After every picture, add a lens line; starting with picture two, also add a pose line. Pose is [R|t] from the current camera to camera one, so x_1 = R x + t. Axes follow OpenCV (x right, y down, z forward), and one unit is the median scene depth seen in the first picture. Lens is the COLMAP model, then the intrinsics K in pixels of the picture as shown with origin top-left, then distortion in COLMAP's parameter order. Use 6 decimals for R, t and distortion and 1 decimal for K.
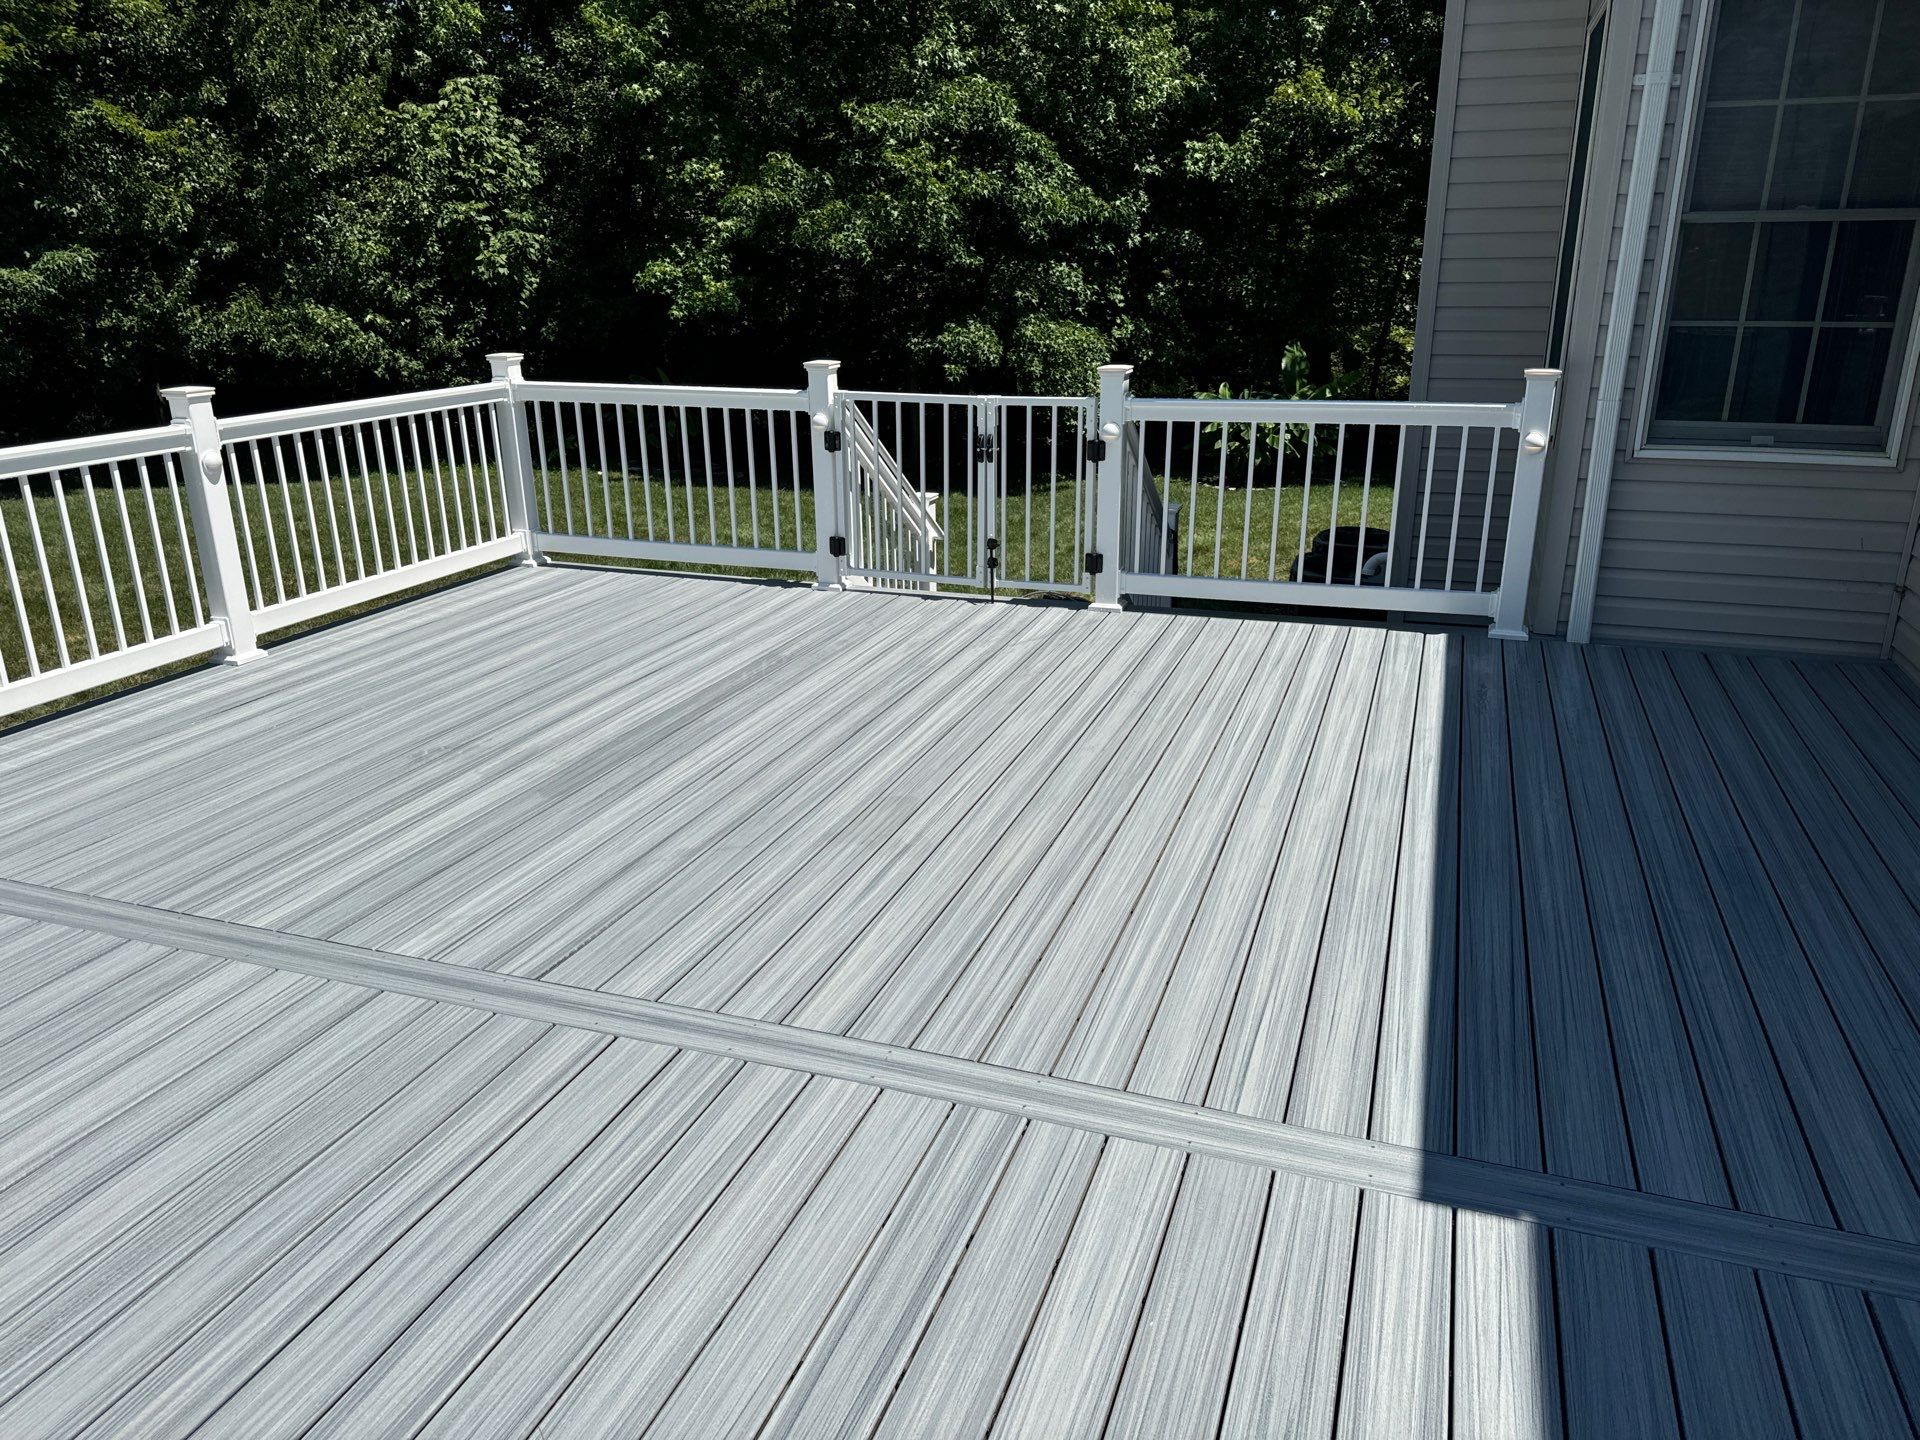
lens RADIAL K [[1355.8, 0, 943.2], [0, 1355.8, 733.1], [0, 0, 1]] dist [0.044649, -0.052006]
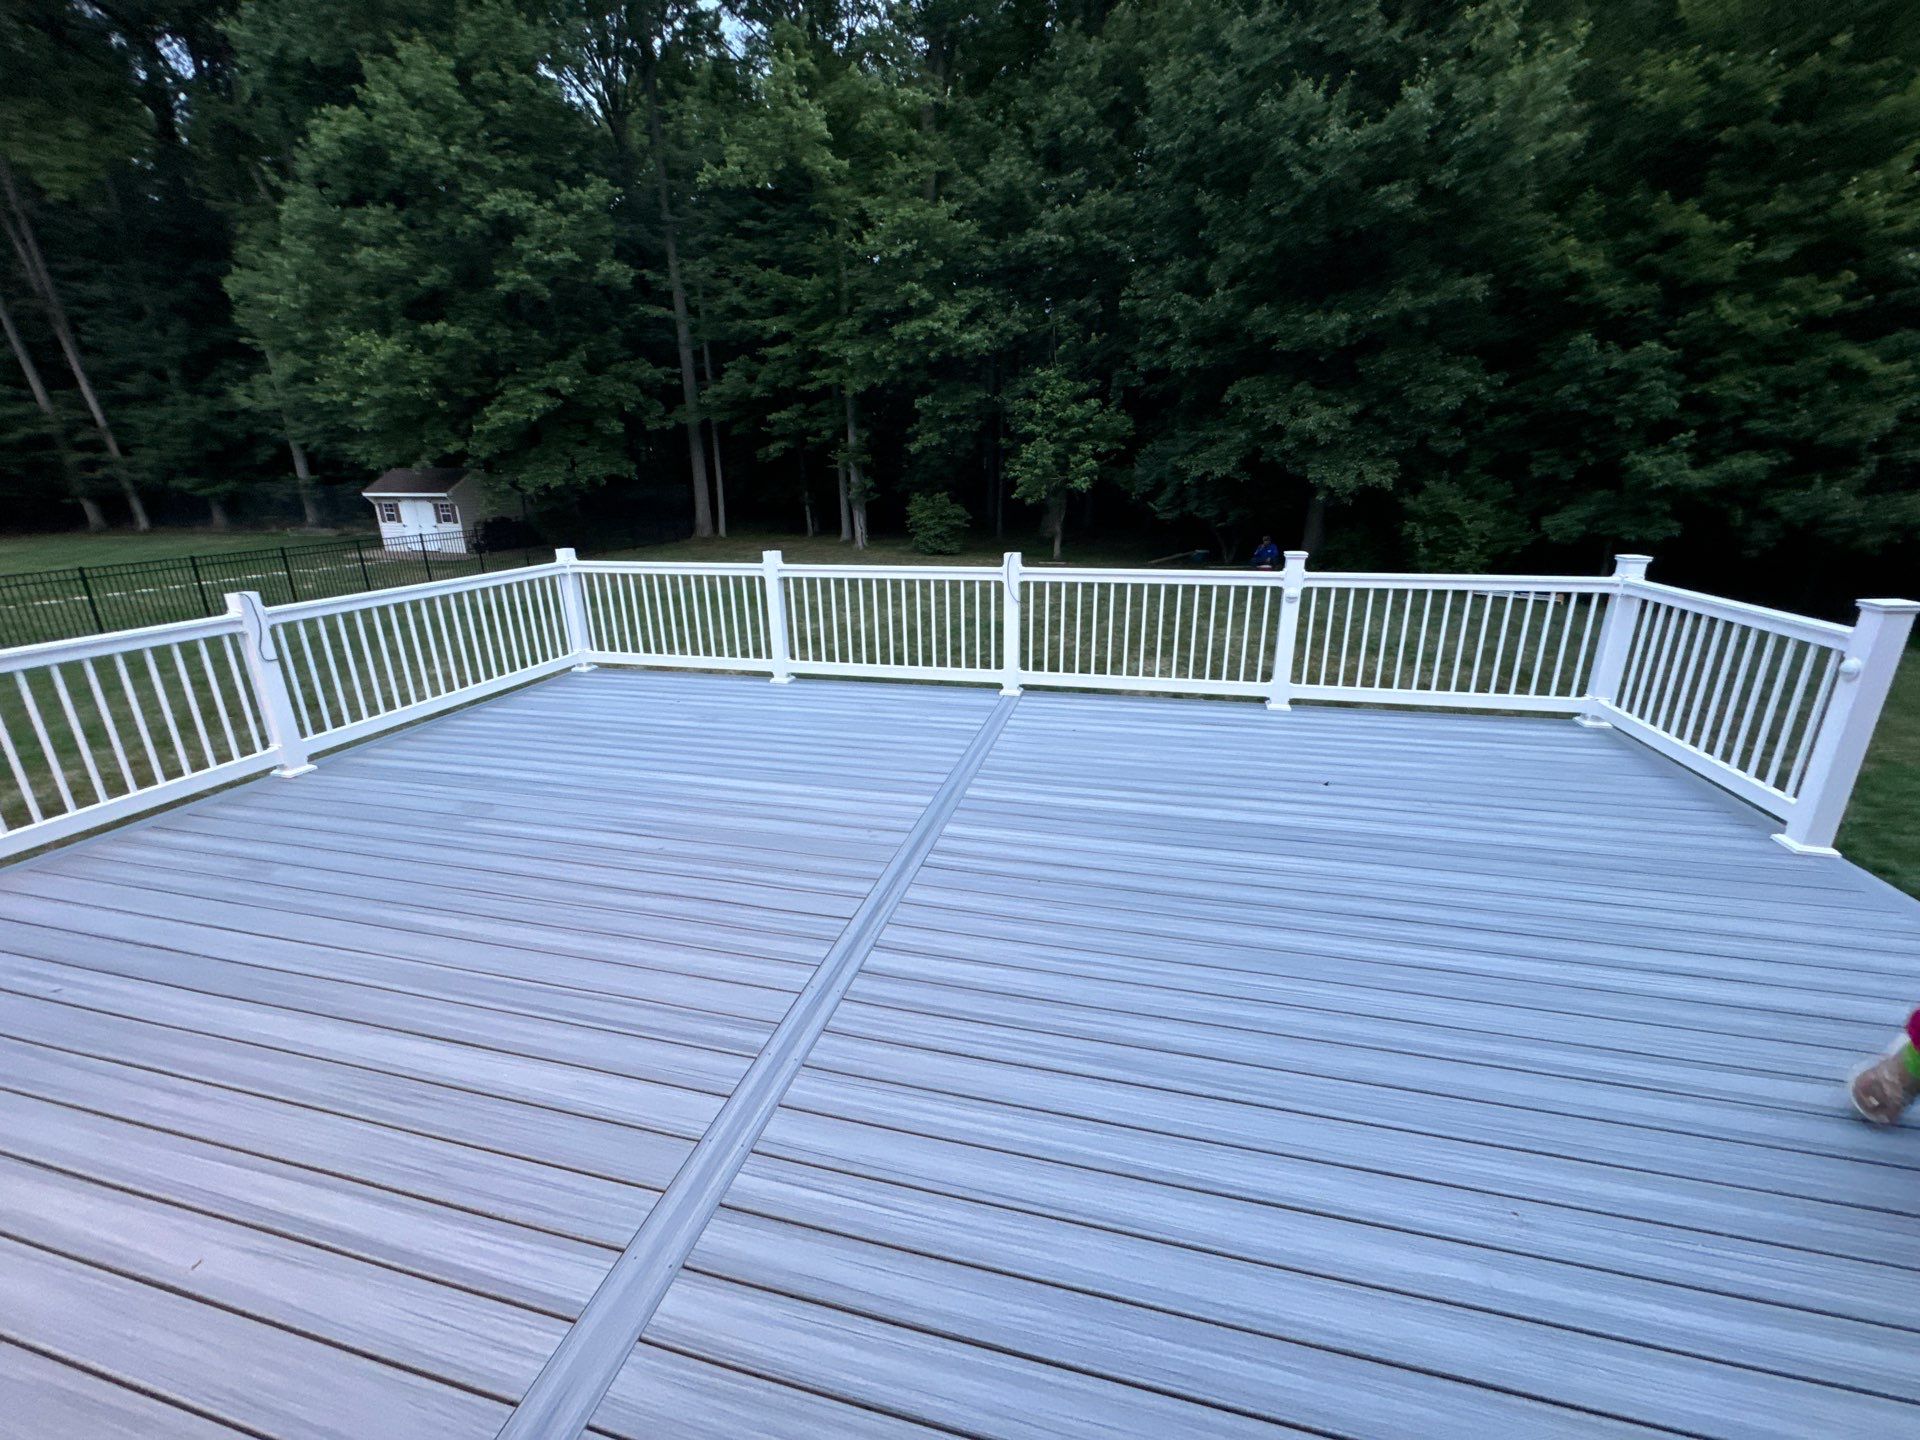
lens RADIAL K [[767.7, 0, 960.9], [0, 767.7, 715.1], [0, 0, 1]] dist [-0.002692, 0.000267]
pose [[0.109112, 0.309239, -0.944704, 0.138640], [-0.318384, 0.911182, 0.261493, -0.065377], [0.941661, 0.272247, 0.197877, 0.164788]]
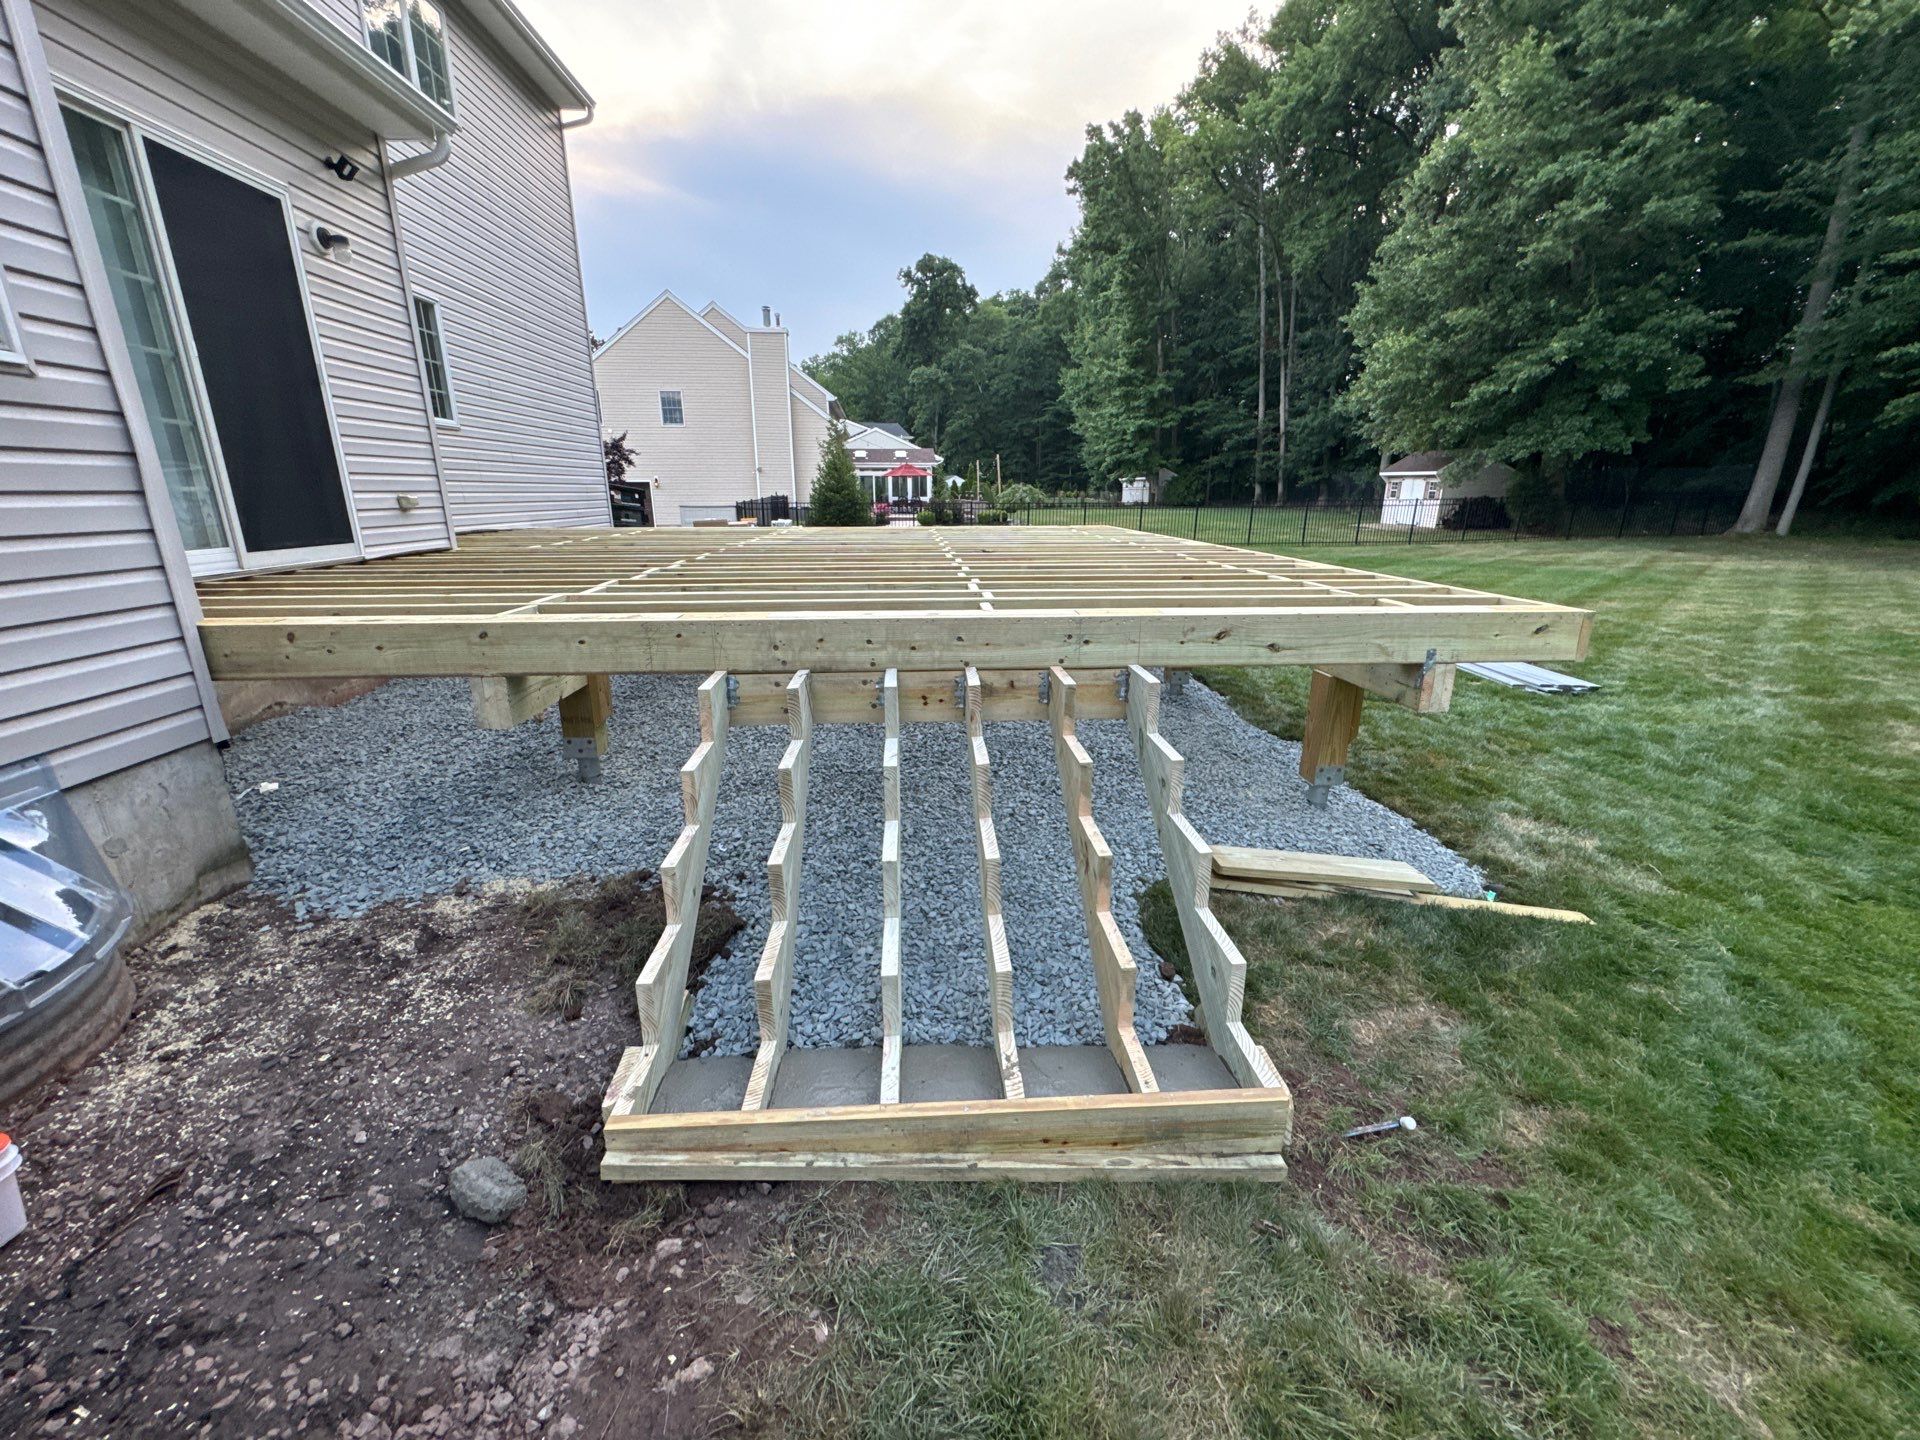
lens RADIAL K [[767.7, 0, 959.3], [0, 767.7, 718.0], [0, 0, 1]] dist [-0.002692, 0.000267]
pose [[-0.920947, 0.123114, -0.369729, 0.072516], [-0.116286, 0.818731, 0.562279, -0.129994], [0.371933, 0.560823, -0.739691, 0.600774]]
